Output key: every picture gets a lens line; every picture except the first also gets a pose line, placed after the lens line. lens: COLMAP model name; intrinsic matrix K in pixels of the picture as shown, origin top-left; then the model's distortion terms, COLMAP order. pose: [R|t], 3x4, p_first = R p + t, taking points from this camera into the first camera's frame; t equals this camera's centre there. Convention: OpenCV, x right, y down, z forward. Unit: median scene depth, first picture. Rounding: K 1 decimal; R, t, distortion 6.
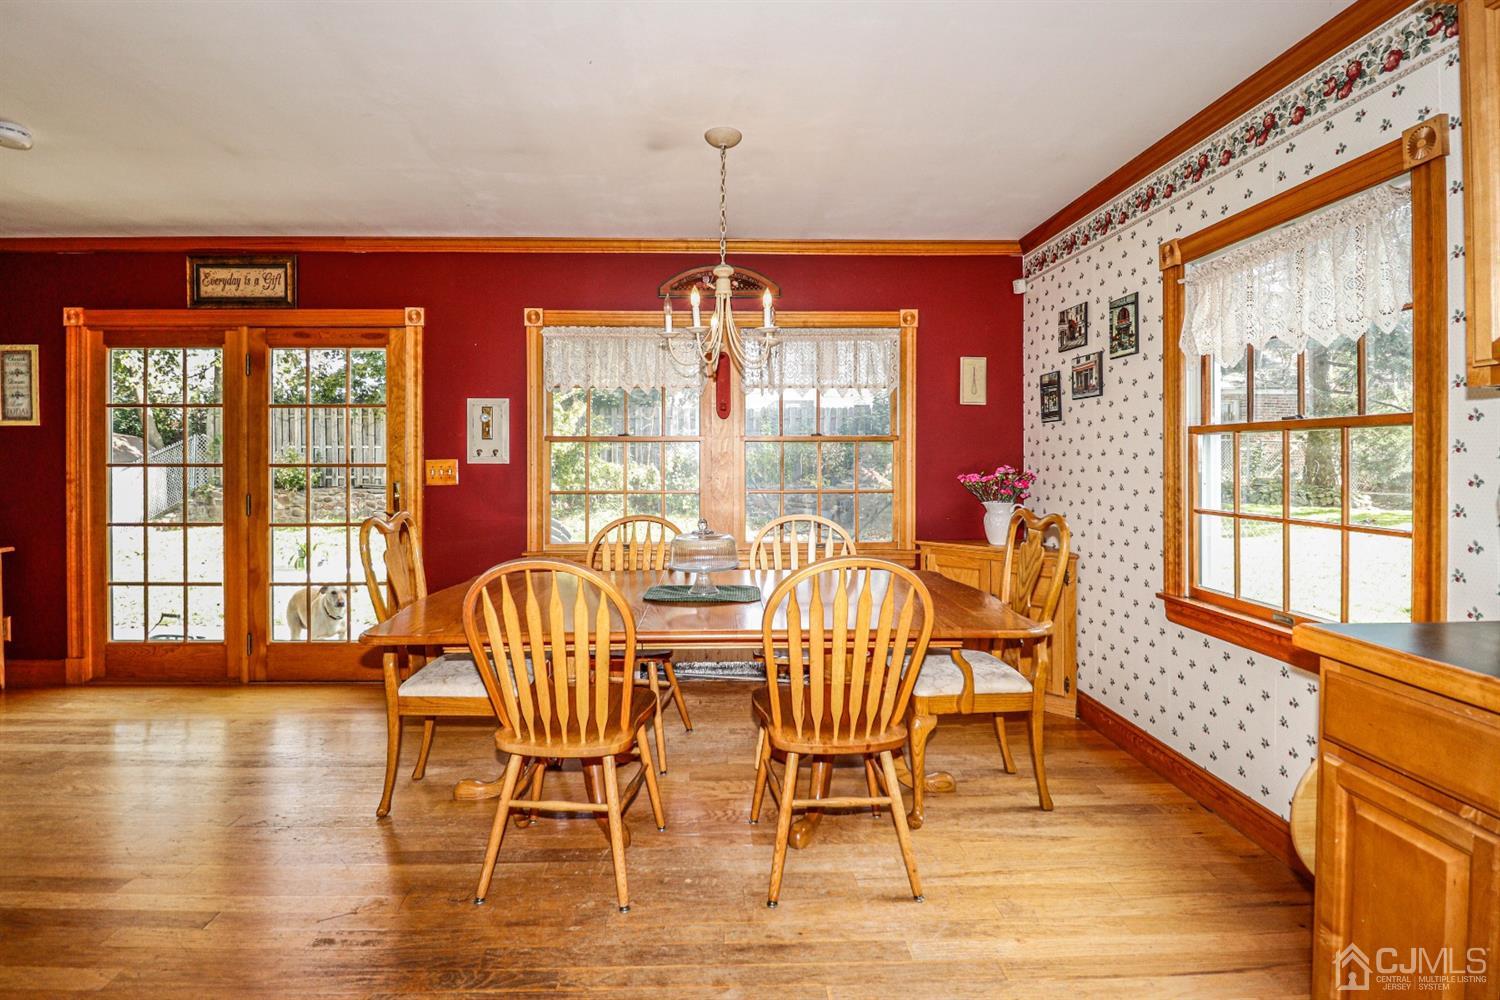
lens RADIAL K [[713.0, 0, 756.0], [0, 713.0, 461.0], [0, 0, 1]] dist [-0.005698, -0.010535]
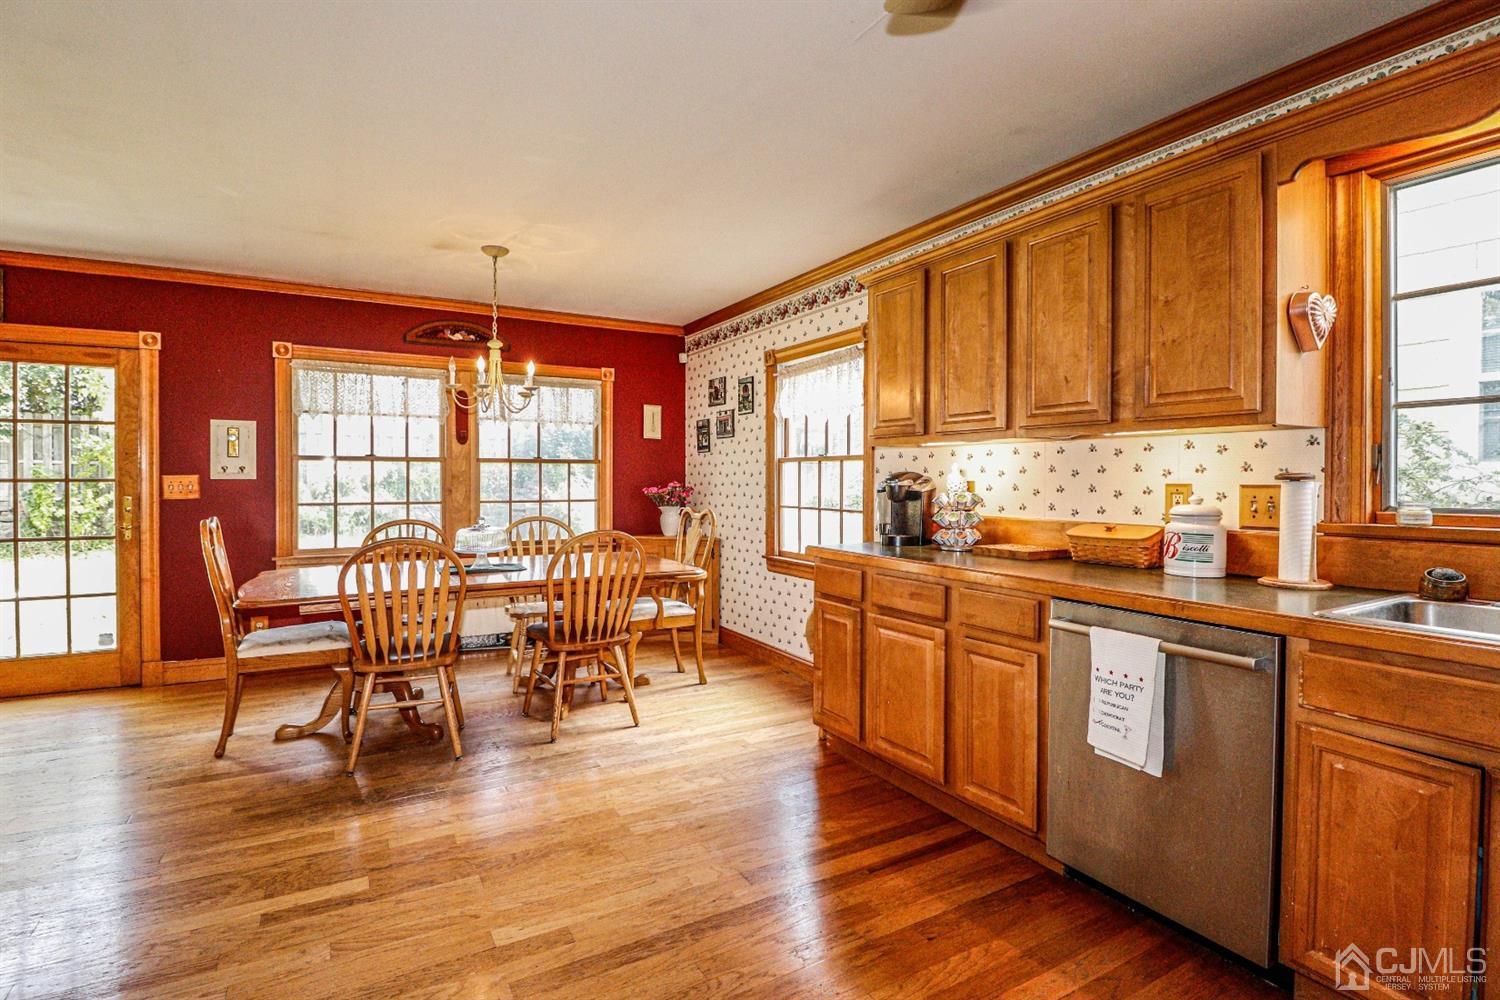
lens RADIAL K [[713.0, 0, 748.5], [0, 713.0, 491.5], [0, 0, 1]] dist [-0.005698, -0.010535]
pose [[0.893327, -0.004410, 0.449385, -0.207457], [-0.002189, 0.999897, 0.014165, 0.007125], [-0.449401, -0.013637, 0.893226, -0.453652]]
